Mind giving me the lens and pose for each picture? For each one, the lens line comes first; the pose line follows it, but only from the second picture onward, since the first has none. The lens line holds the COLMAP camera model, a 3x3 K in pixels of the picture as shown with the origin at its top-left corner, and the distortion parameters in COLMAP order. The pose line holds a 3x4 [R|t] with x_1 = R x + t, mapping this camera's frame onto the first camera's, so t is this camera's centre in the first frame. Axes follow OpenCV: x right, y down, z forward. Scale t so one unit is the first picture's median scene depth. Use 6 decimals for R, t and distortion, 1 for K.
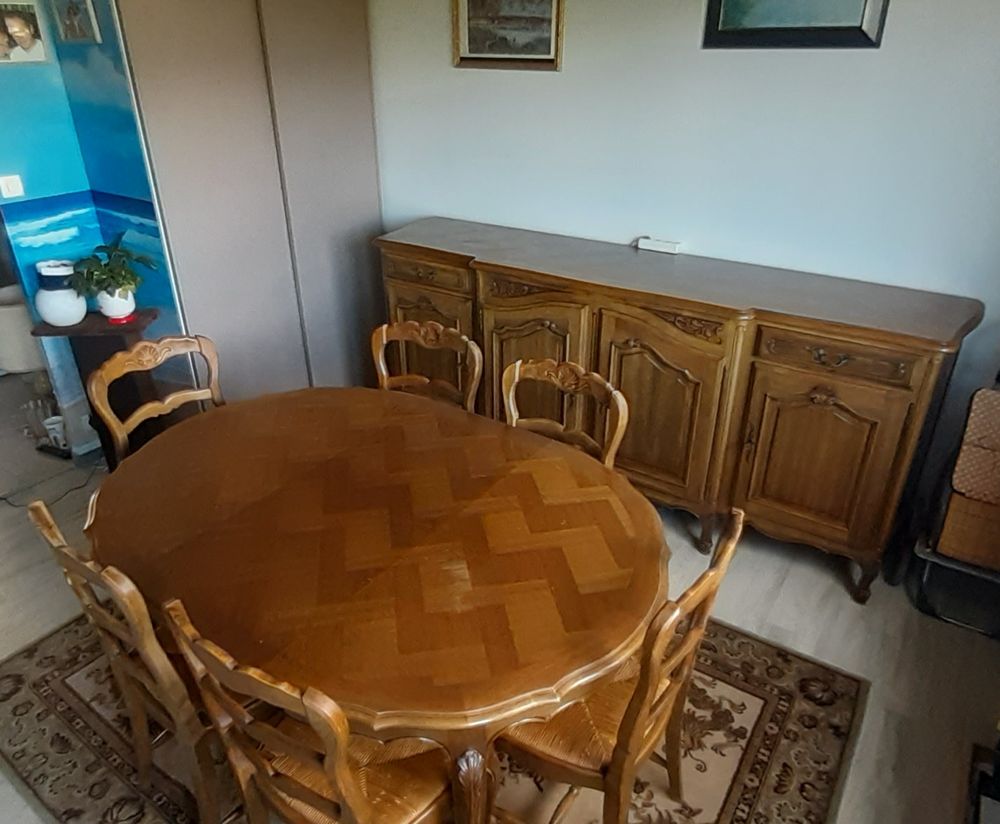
lens RADIAL K [[693.3, 0, 500.0], [0, 693.3, 412.0], [0, 0, 1]] dist [-0.031878, 0.028395]
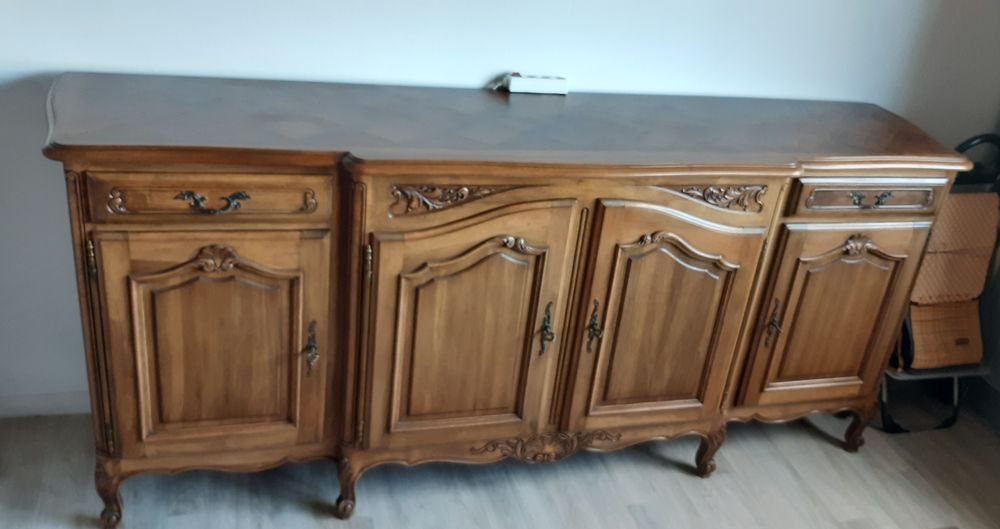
lens RADIAL K [[909.9, 0, 530.6], [0, 909.9, 266.4], [0, 0, 1]] dist [0.158509, -0.506719]
pose [[0.617566, -0.275255, 0.736782, -0.544764], [0.248880, 0.957017, 0.148922, -0.234178], [-0.746104, 0.091401, 0.659526, 0.494185]]
